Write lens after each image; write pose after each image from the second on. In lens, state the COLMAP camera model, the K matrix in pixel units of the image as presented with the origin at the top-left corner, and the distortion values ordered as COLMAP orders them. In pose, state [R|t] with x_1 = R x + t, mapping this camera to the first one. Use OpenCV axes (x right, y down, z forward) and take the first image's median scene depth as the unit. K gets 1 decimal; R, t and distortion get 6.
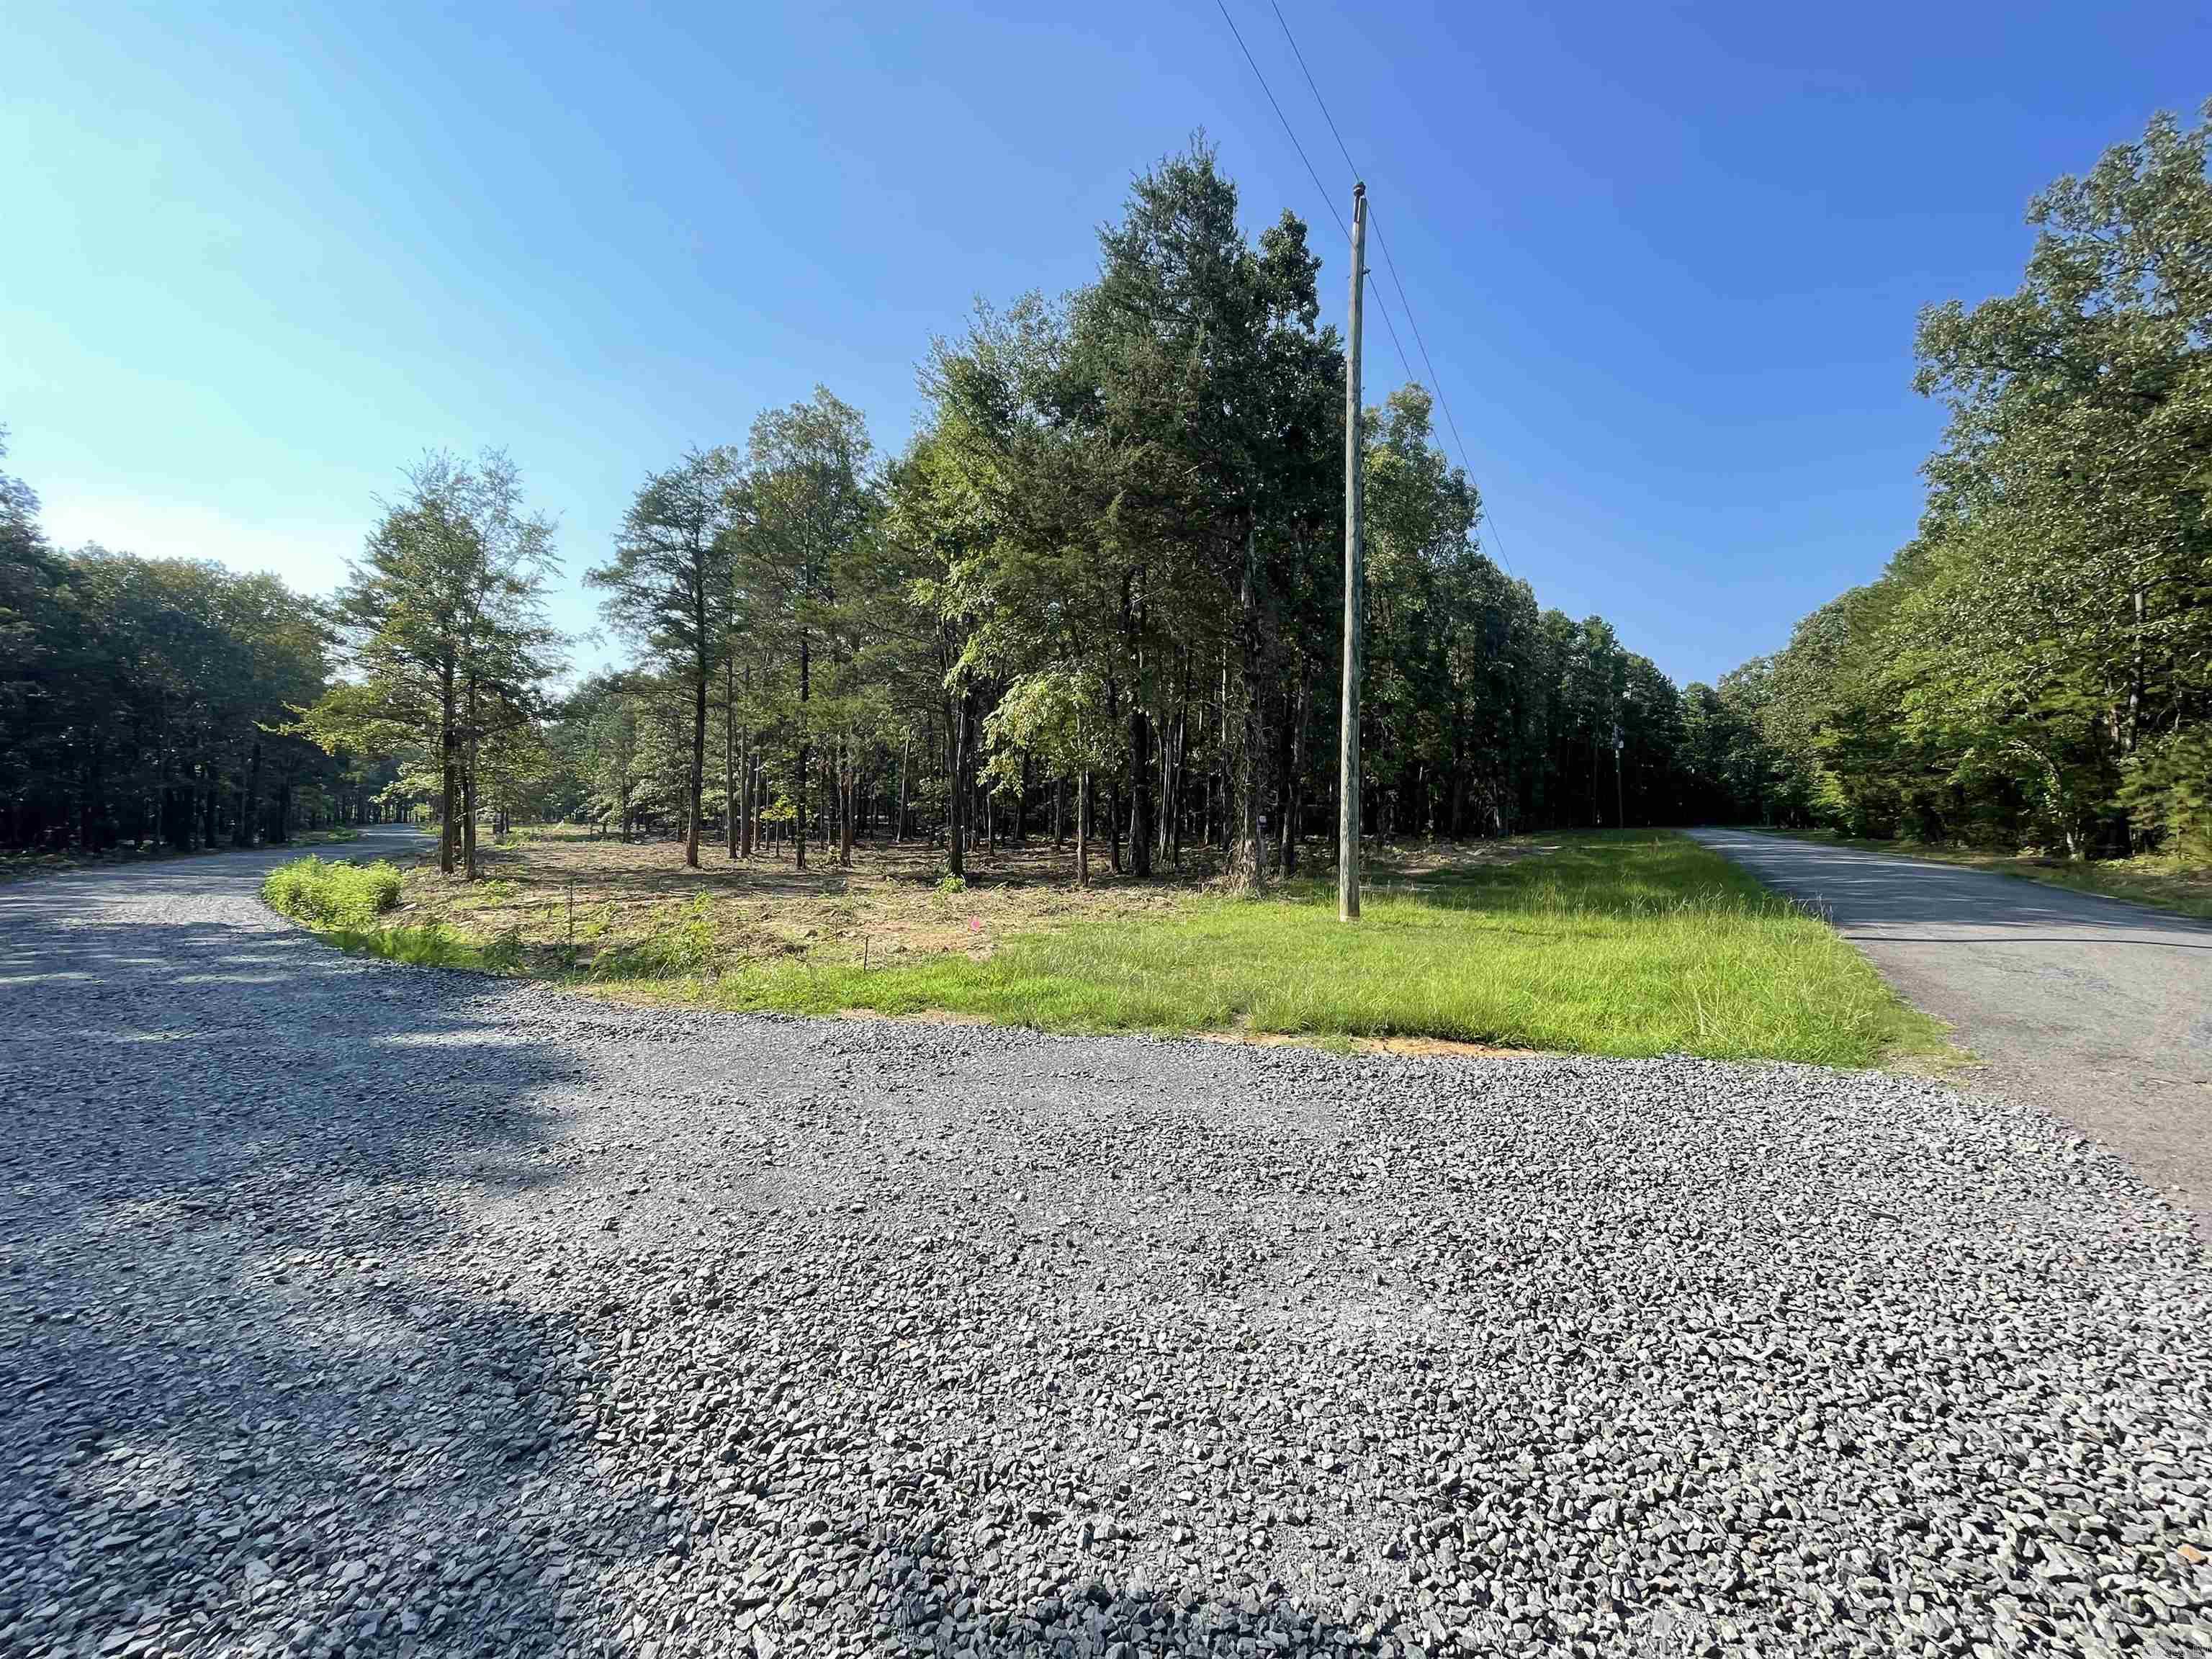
lens RADIAL K [[888.0, 0, 1102.7], [0, 888.0, 830.2], [0, 0, 1]] dist [-0.000453, -0.000219]
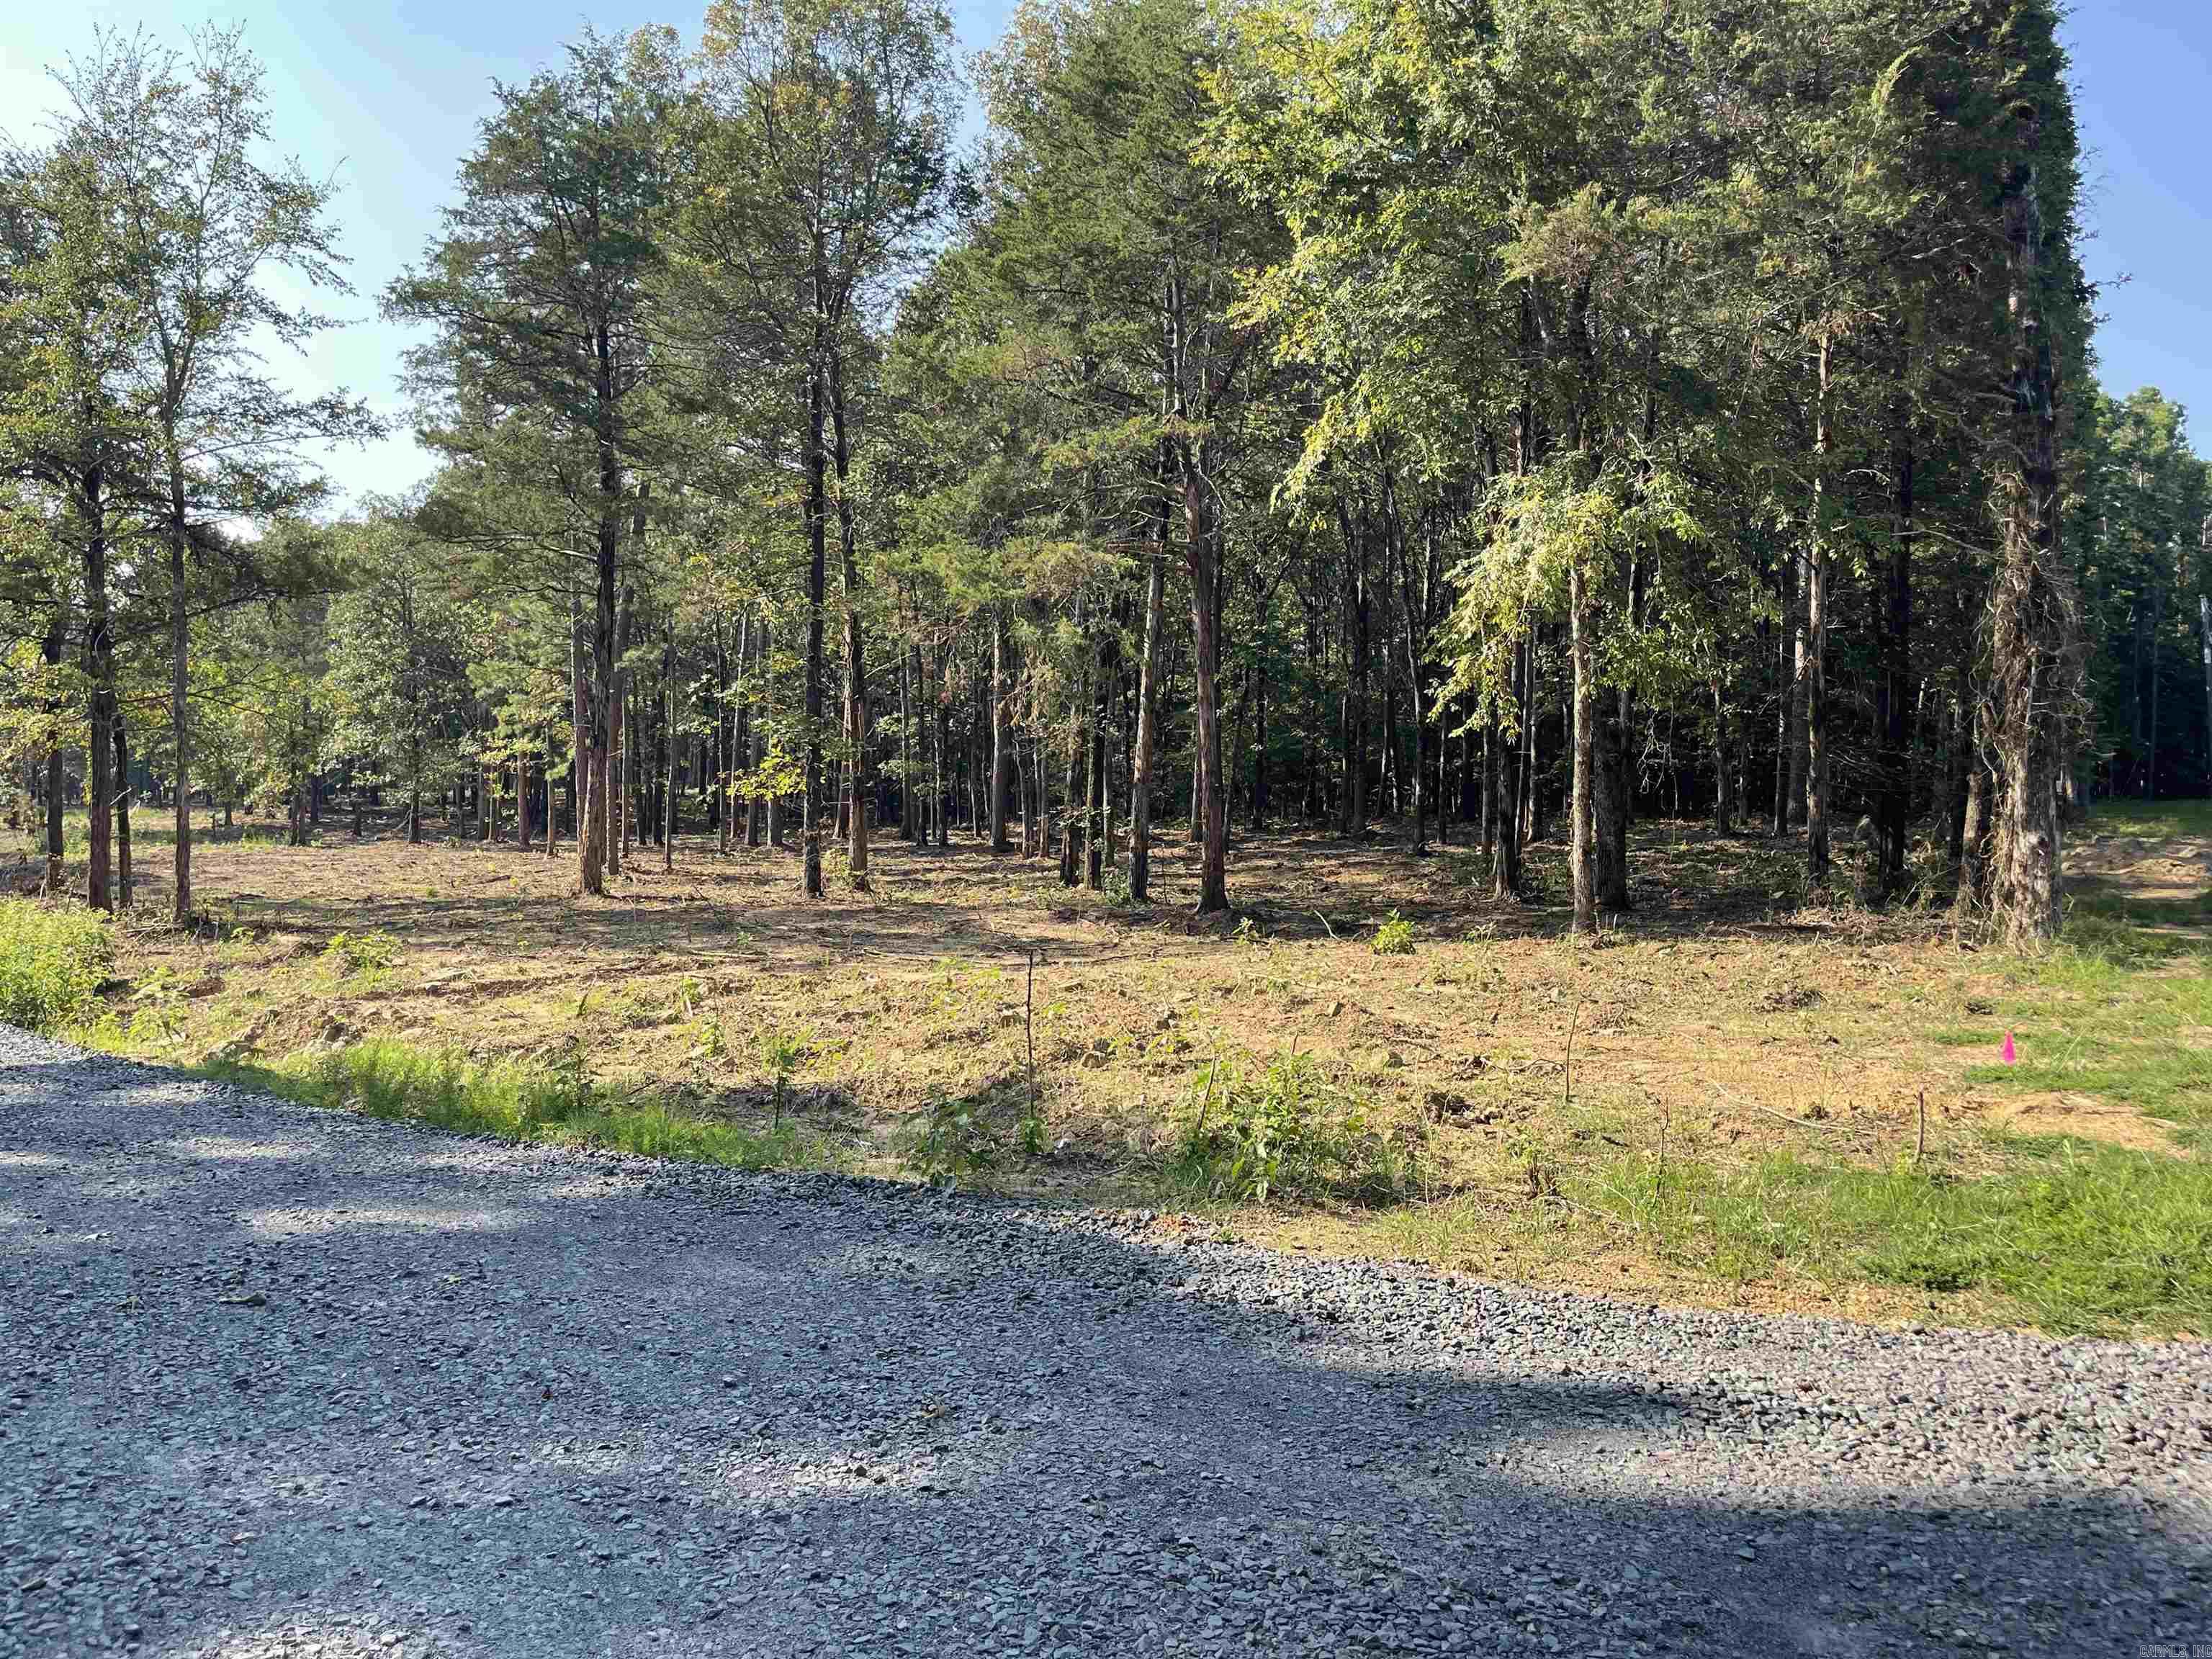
lens RADIAL K [[1665.7, 0, 1092.7], [0, 1665.7, 845.2], [0, 0, 1]] dist [0.041829, -0.063227]
pose [[0.999966, -0.008157, -0.000865, -0.210812], [0.008173, 0.999767, 0.019966, -0.002208], [0.000701, -0.019973, 0.999800, 0.084993]]
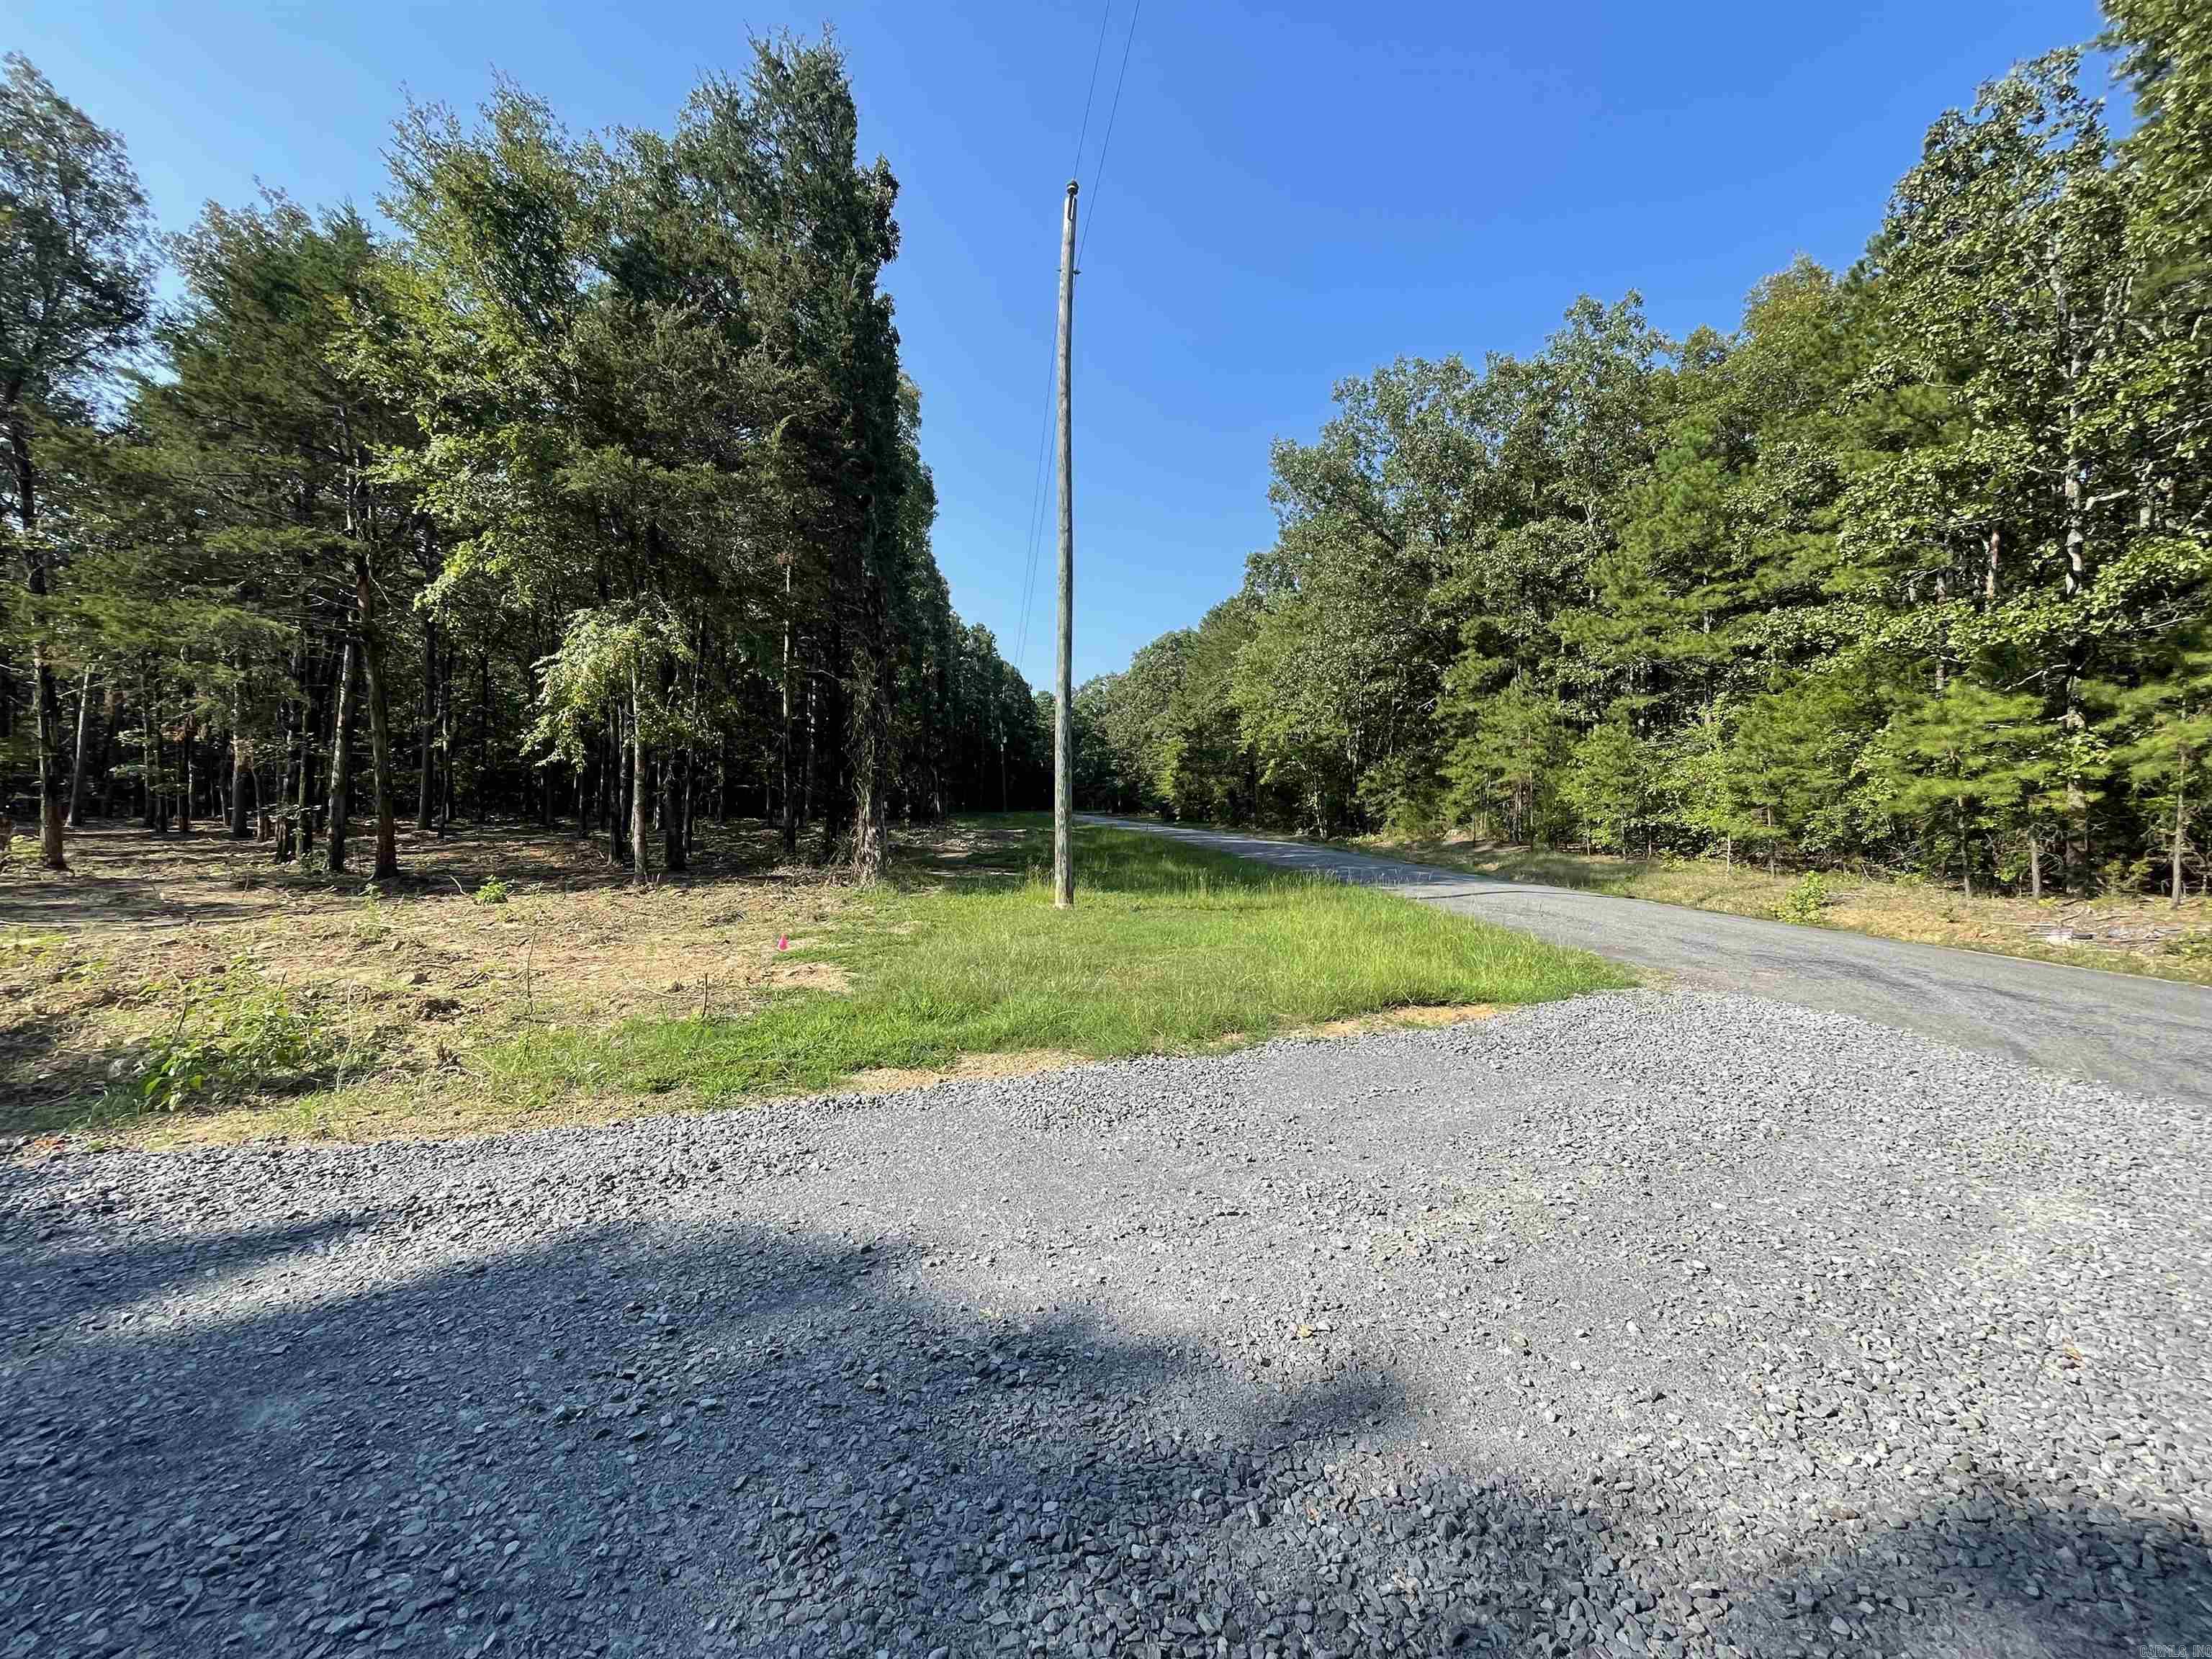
lens RADIAL K [[888.0, 0, 1102.7], [0, 888.0, 830.2], [0, 0, 1]] dist [-0.000453, -0.000219]
pose [[0.772767, -0.006032, 0.634661, -0.156207], [-0.007348, 0.999803, 0.018450, -0.003003], [-0.634647, -0.018920, 0.772571, 0.083974]]
